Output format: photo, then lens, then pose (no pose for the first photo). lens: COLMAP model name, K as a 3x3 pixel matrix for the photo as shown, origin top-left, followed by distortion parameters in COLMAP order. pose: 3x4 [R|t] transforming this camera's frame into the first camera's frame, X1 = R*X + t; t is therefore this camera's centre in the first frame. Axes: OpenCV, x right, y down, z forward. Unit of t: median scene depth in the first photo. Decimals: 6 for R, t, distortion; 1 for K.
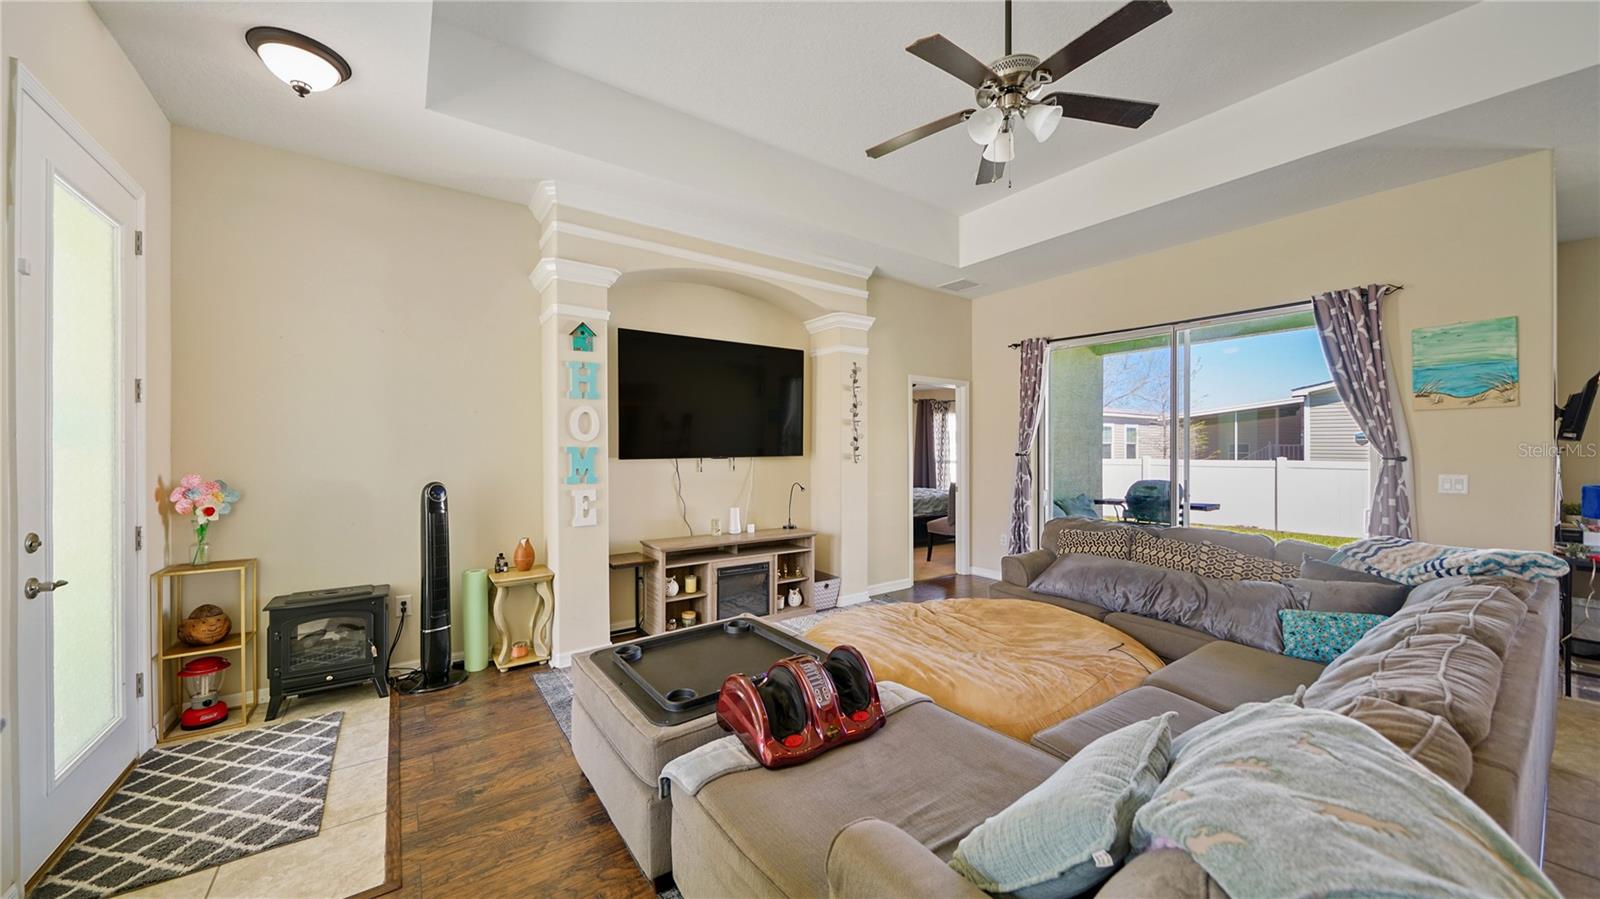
lens RADIAL K [[554.9, 0, 788.8], [0, 554.9, 452.6], [0, 0, 1]] dist [0.001111, -0.001630]
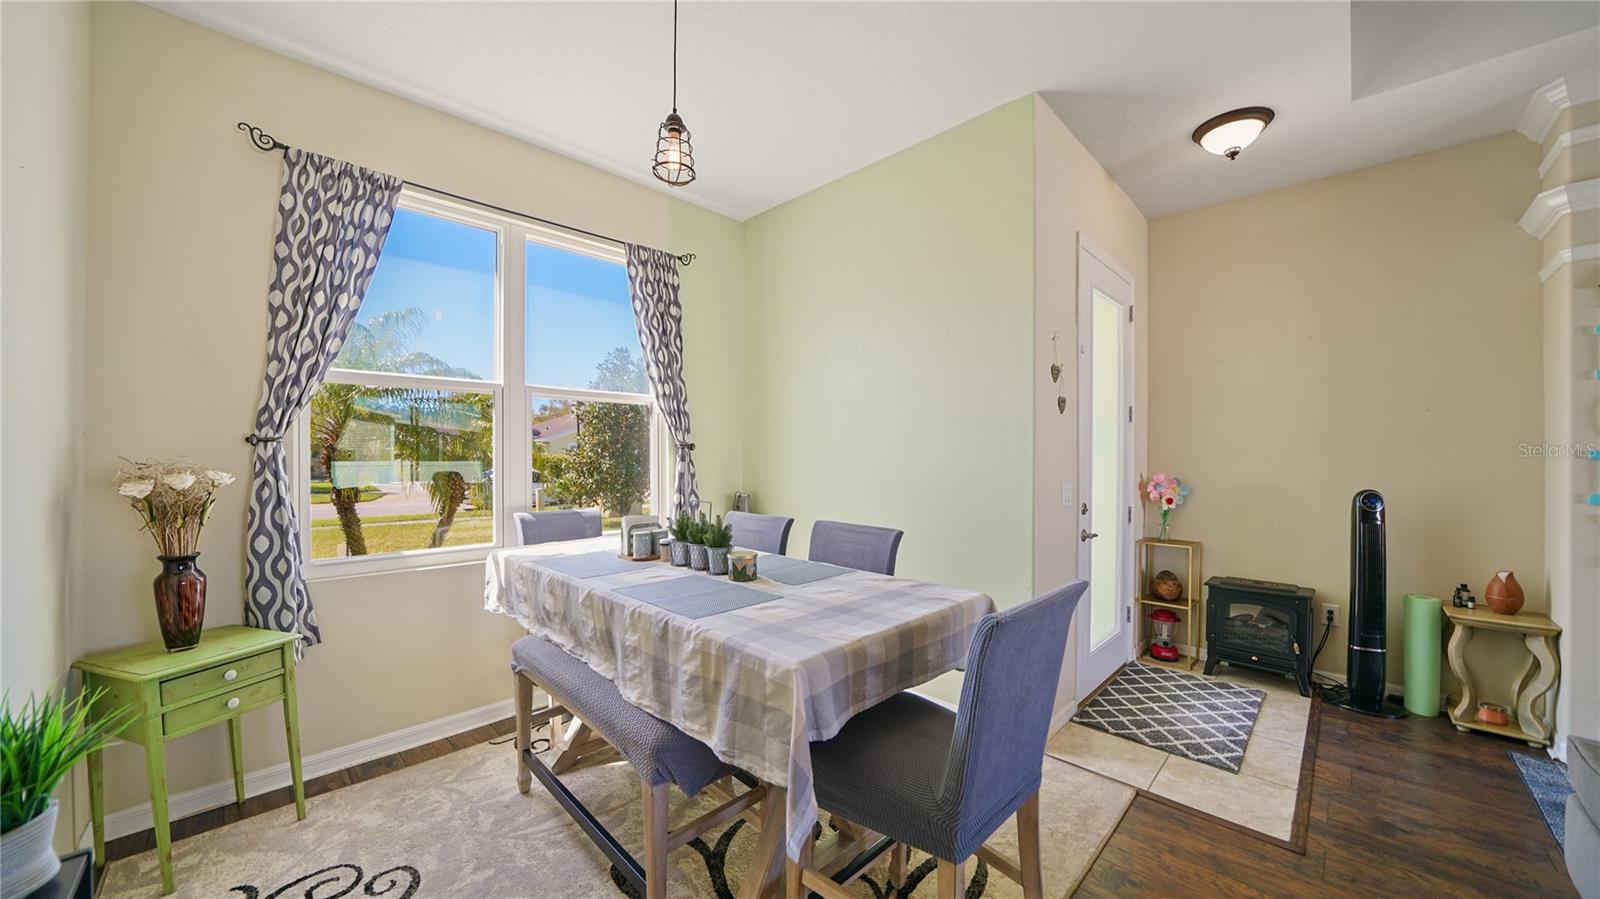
lens RADIAL K [[560.3, 0, 794.1], [0, 560.3, 457.7], [0, 0, 1]] dist [-0.031056, 0.003960]
pose [[0.165367, 0.006610, -0.986210, 0.103828], [-0.005759, 0.999967, 0.005736, 0.000014], [0.986215, 0.004731, 0.165400, -0.100212]]
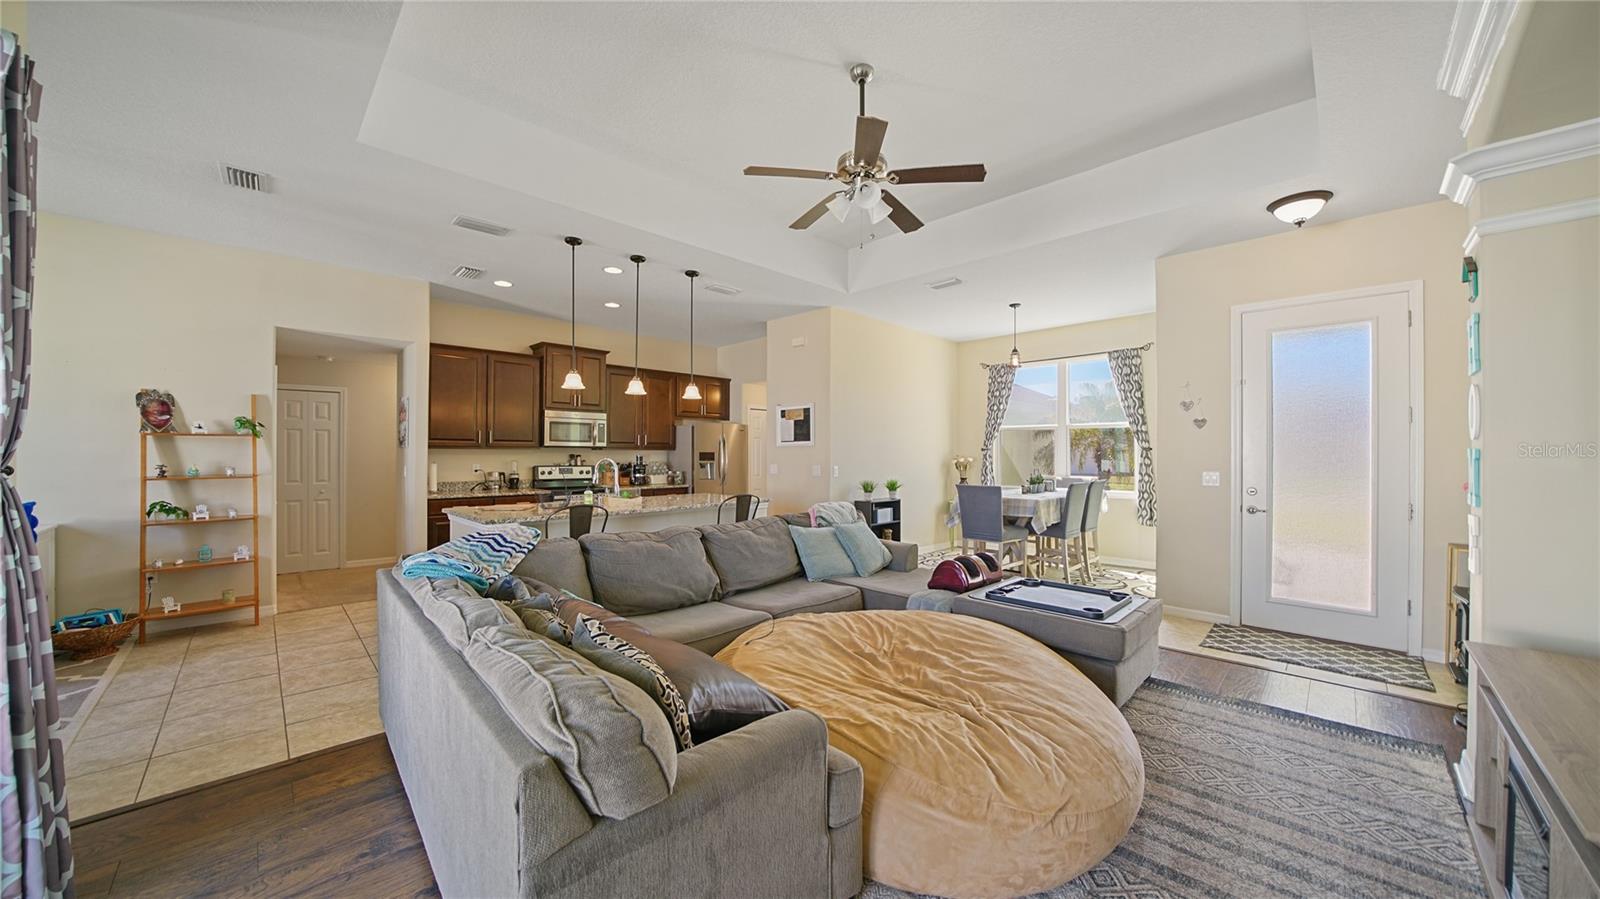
lens RADIAL K [[553.5, 0, 788.2], [0, 553.5, 451.3], [0, 0, 1]] dist [-0.006689, -0.000362]
pose [[-0.987509, -0.002208, -0.157550, 0.615520], [-0.002479, 0.999996, 0.001525, -0.008043], [0.157546, 0.001897, -0.987510, 1.800639]]
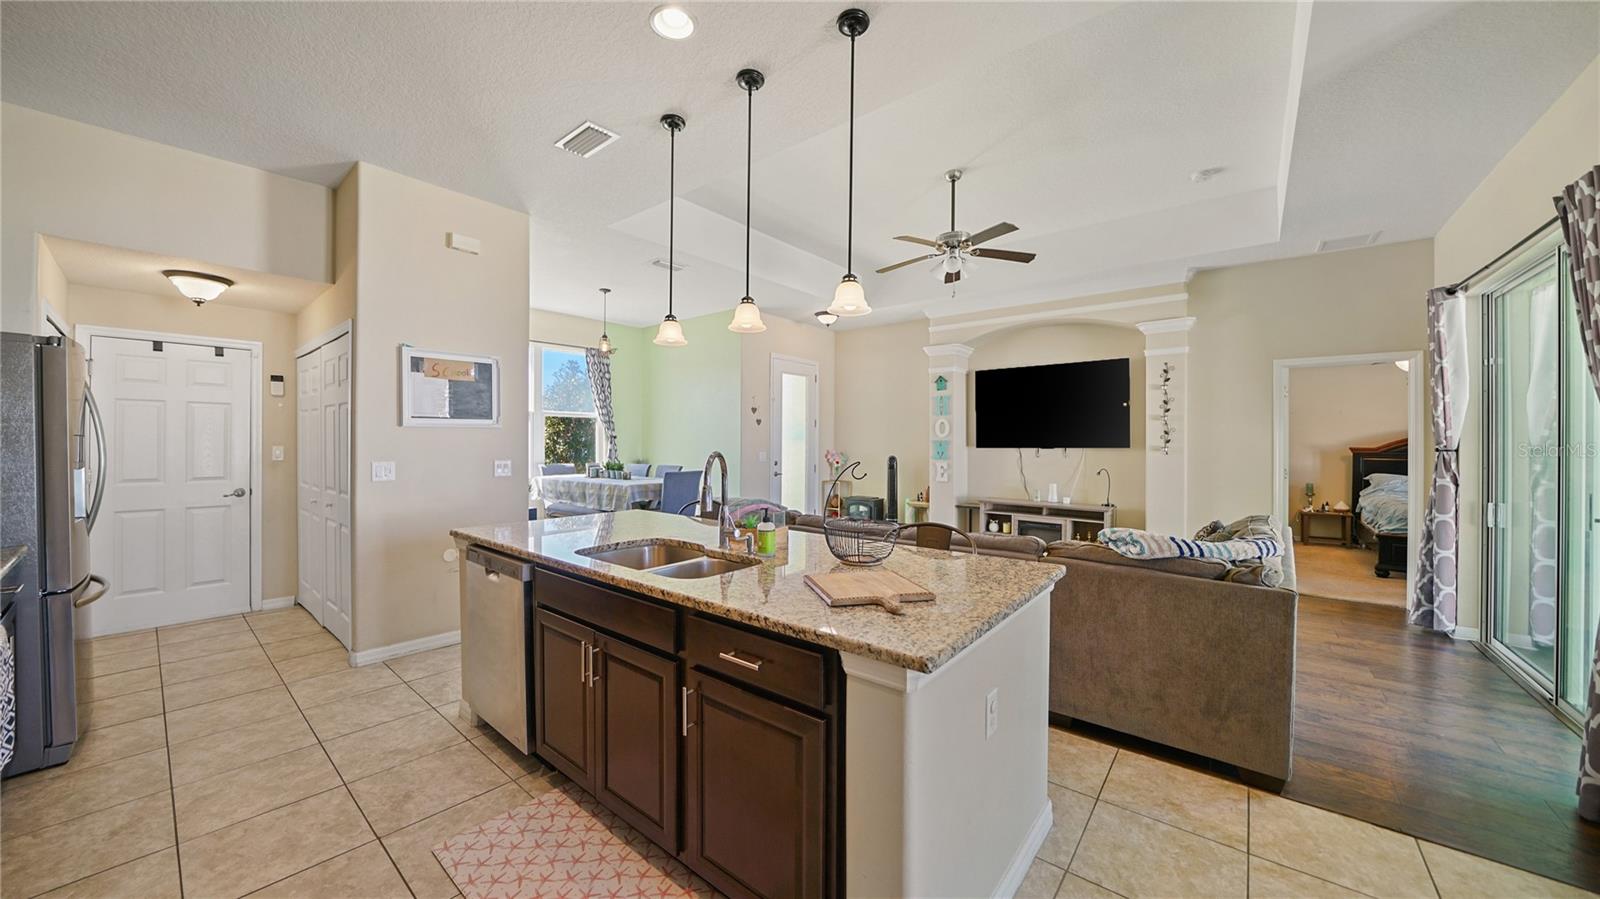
lens RADIAL K [[559.7, 0, 796.6], [0, 559.7, 442.8], [0, 0, 1]] dist [-0.031645, 0.004725]
pose [[0.263205, 0.002537, -0.964737, 1.634535], [-0.008732, 0.999962, 0.000248, 0.002243], [0.964700, 0.008359, 0.263217, 0.013463]]
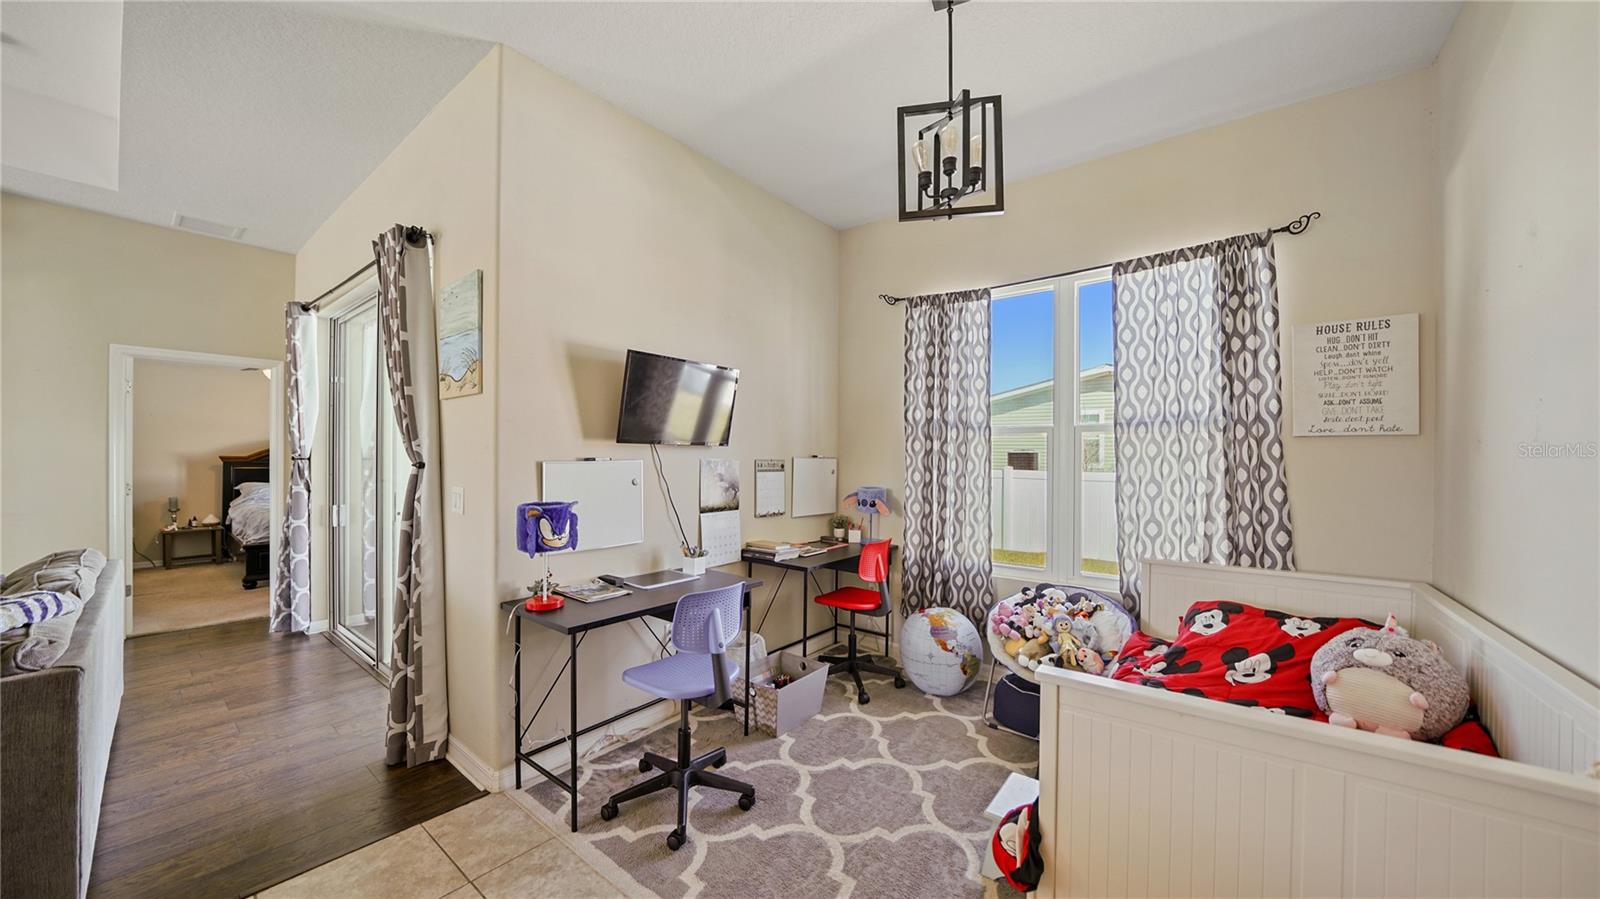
lens RADIAL K [[556.2, 0, 789.2], [0, 556.2, 457.7], [0, 0, 1]] dist [-0.021597, -0.000002]
pose [[0.960817, 0.007191, 0.277091, 1.598725], [-0.006551, 0.999973, -0.003234, 0.001112], [-0.277106, 0.001292, 0.960838, 0.190658]]
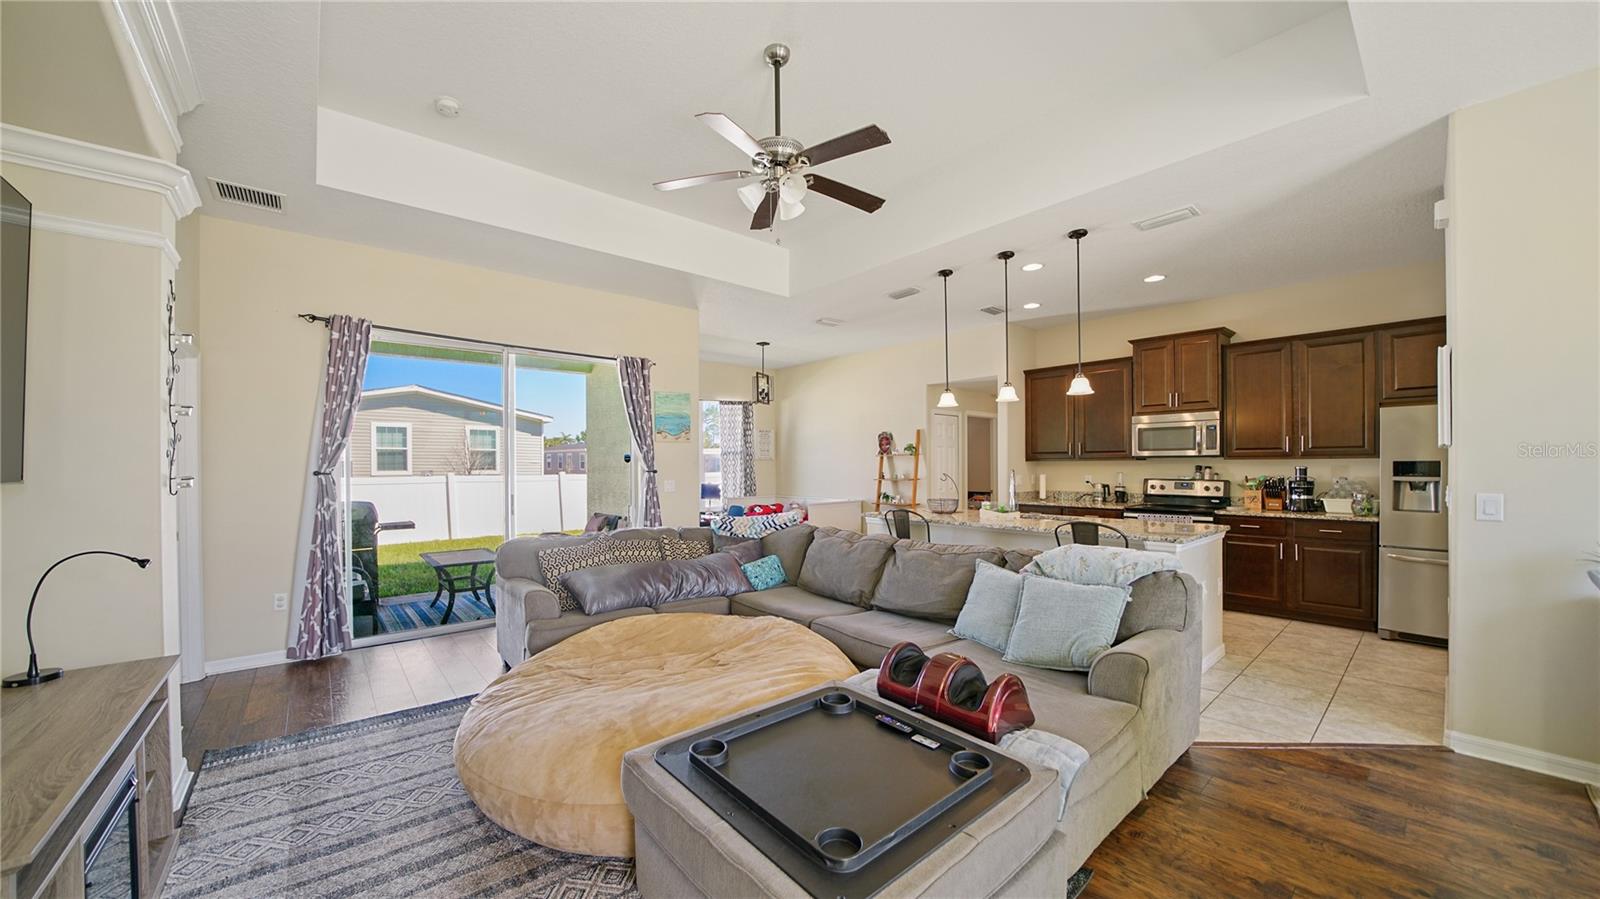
lens RADIAL K [[572.5, 0, 802.0], [0, 572.5, 465.9], [0, 0, 1]] dist [-0.002213, -0.009411]
pose [[-0.102316, 0.000727, 0.994752, -0.662292], [0.009977, 0.999950, 0.000295, -0.002164], [-0.994702, 0.009955, -0.102319, 0.860982]]
